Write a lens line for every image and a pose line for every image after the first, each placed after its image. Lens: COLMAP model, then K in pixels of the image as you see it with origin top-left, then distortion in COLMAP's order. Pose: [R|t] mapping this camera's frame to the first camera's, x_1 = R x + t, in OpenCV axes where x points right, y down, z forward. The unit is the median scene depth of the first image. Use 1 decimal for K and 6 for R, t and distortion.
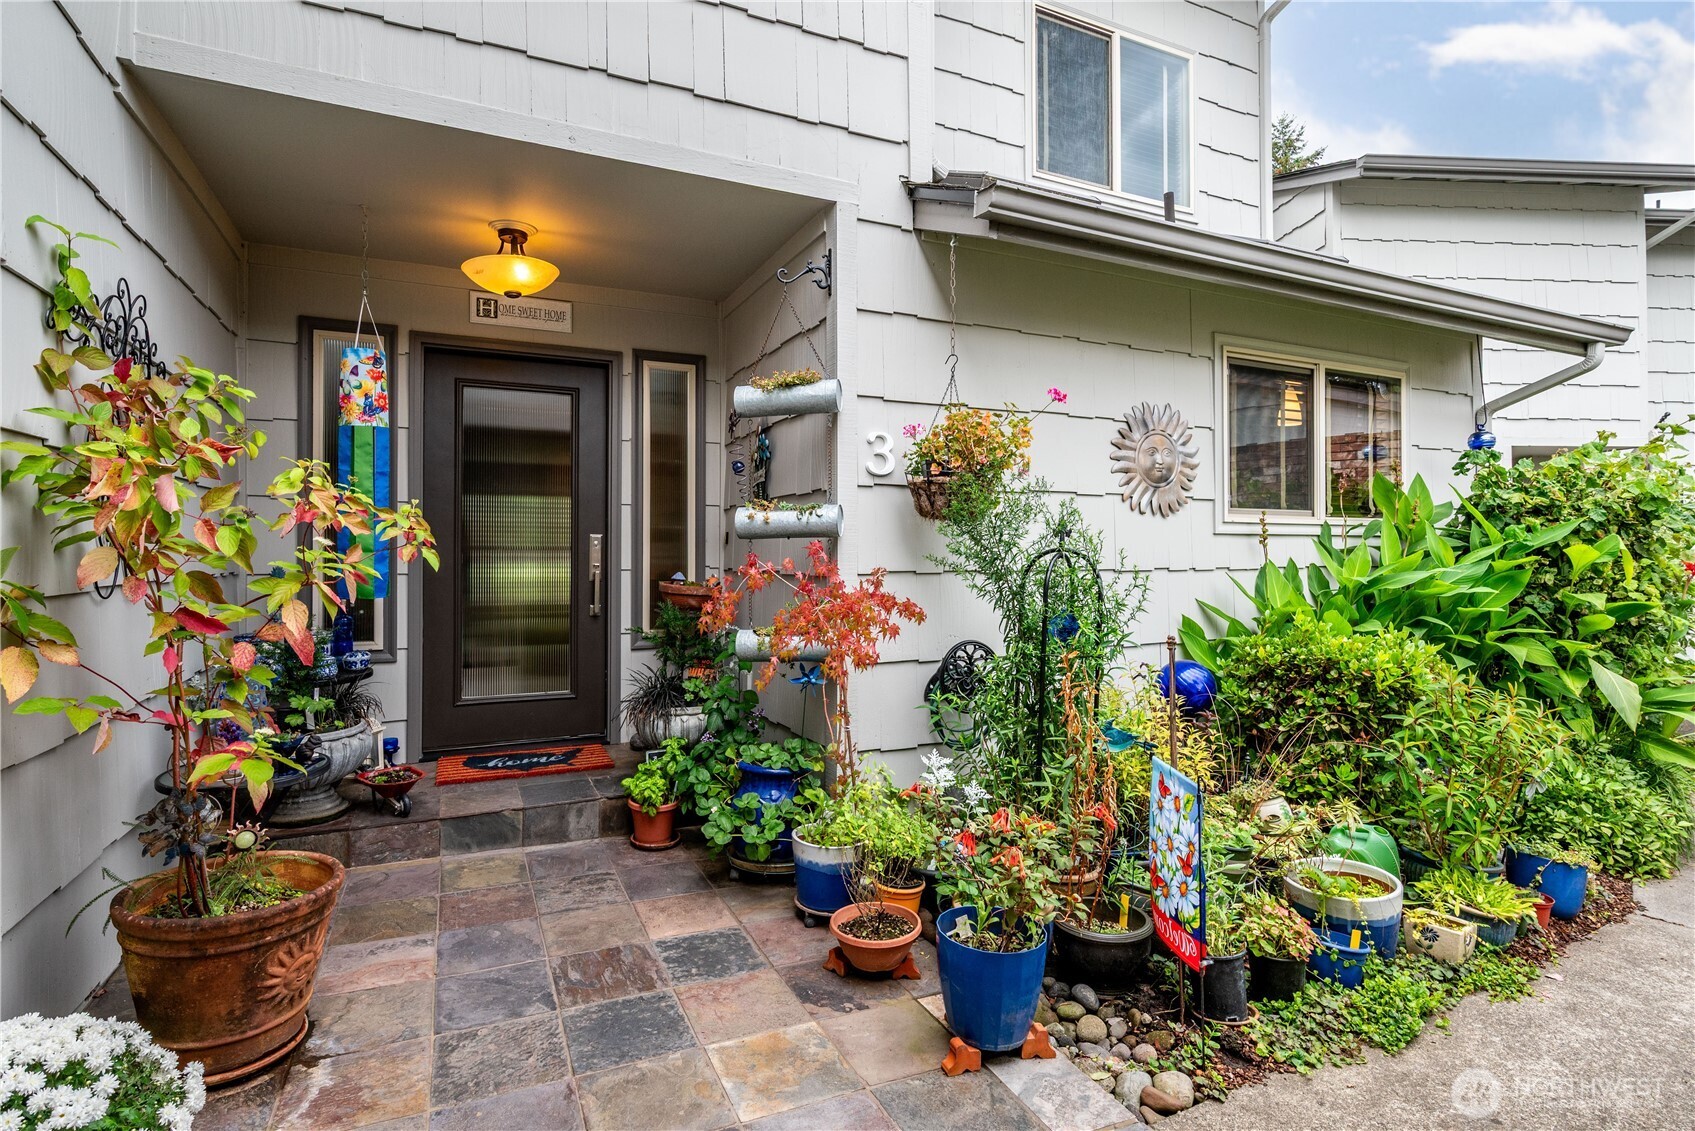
lens RADIAL K [[820.1, 0, 849.8], [0, 820.1, 564.0], [0, 0, 1]] dist [0.005326, -0.000585]
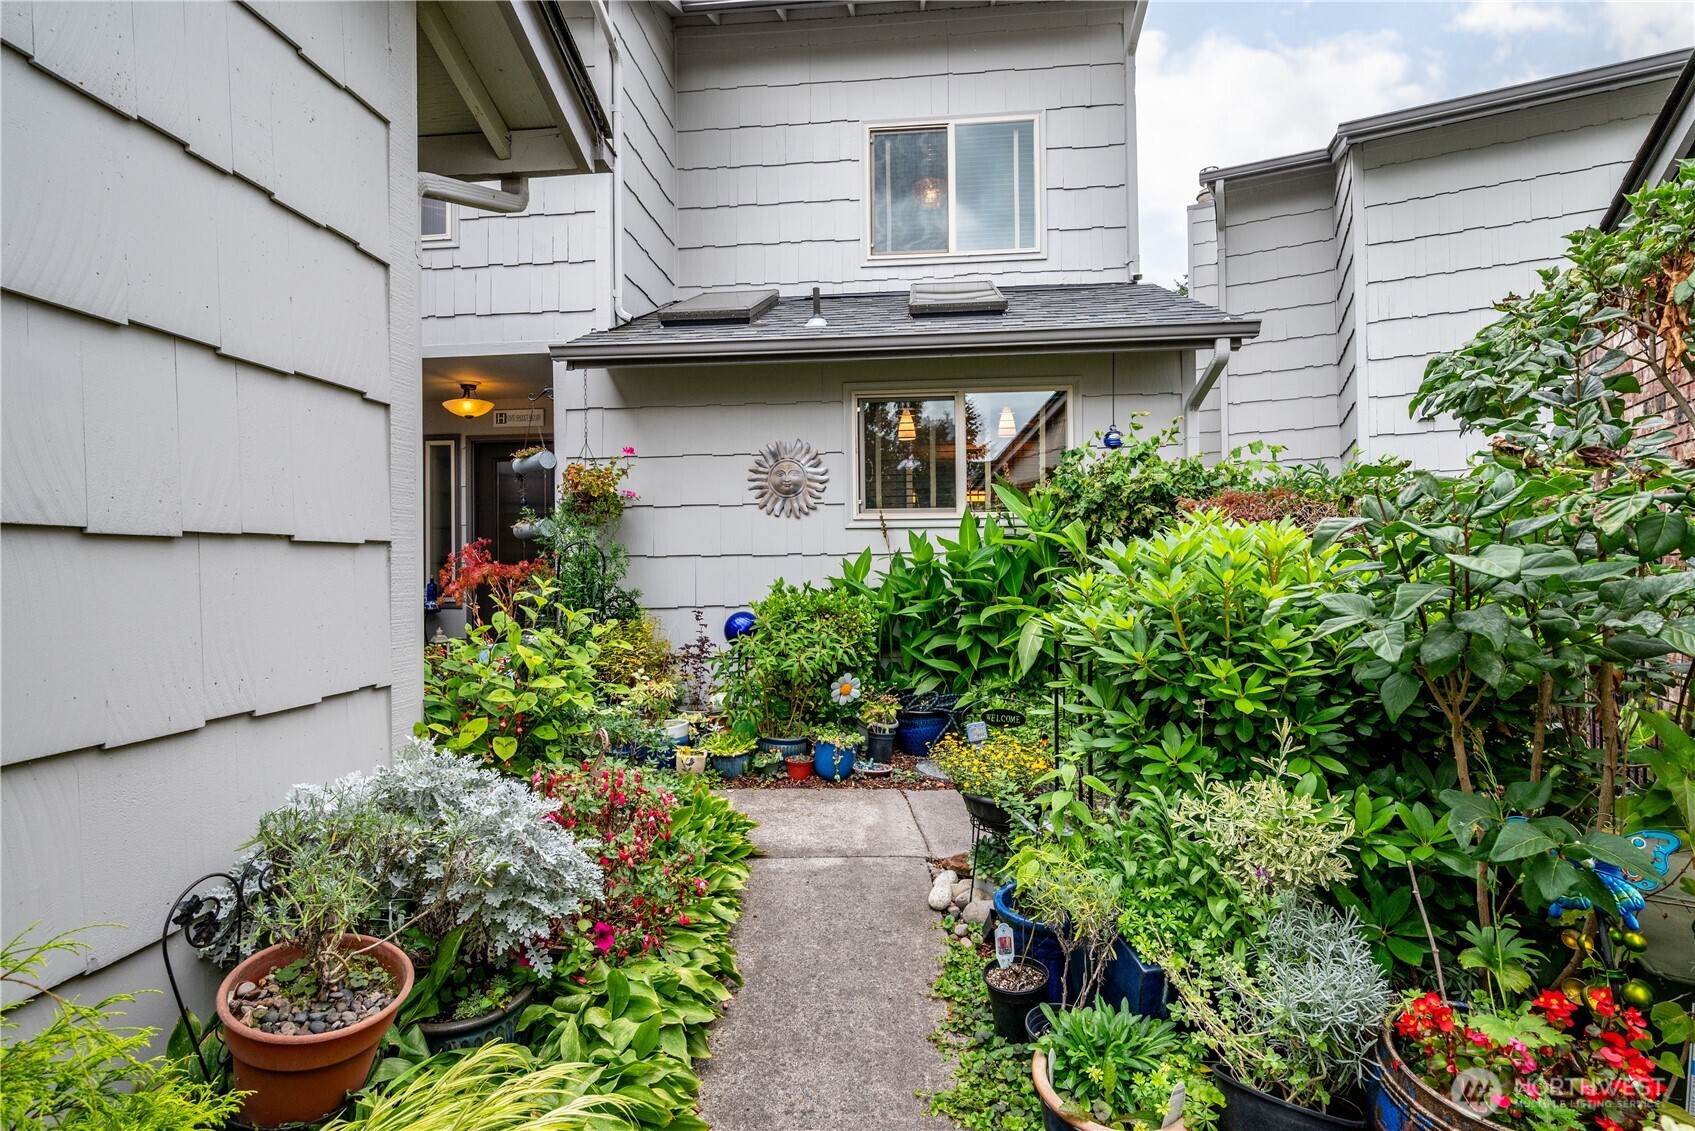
lens RADIAL K [[820.1, 0, 845.4], [0, 820.1, 566.1], [0, 0, 1]] dist [0.005326, -0.000585]
pose [[0.865180, -0.011383, -0.501332, 1.179436], [0.003445, 0.999854, -0.016756, 0.051160], [0.501449, 0.012770, 0.865093, -0.194258]]
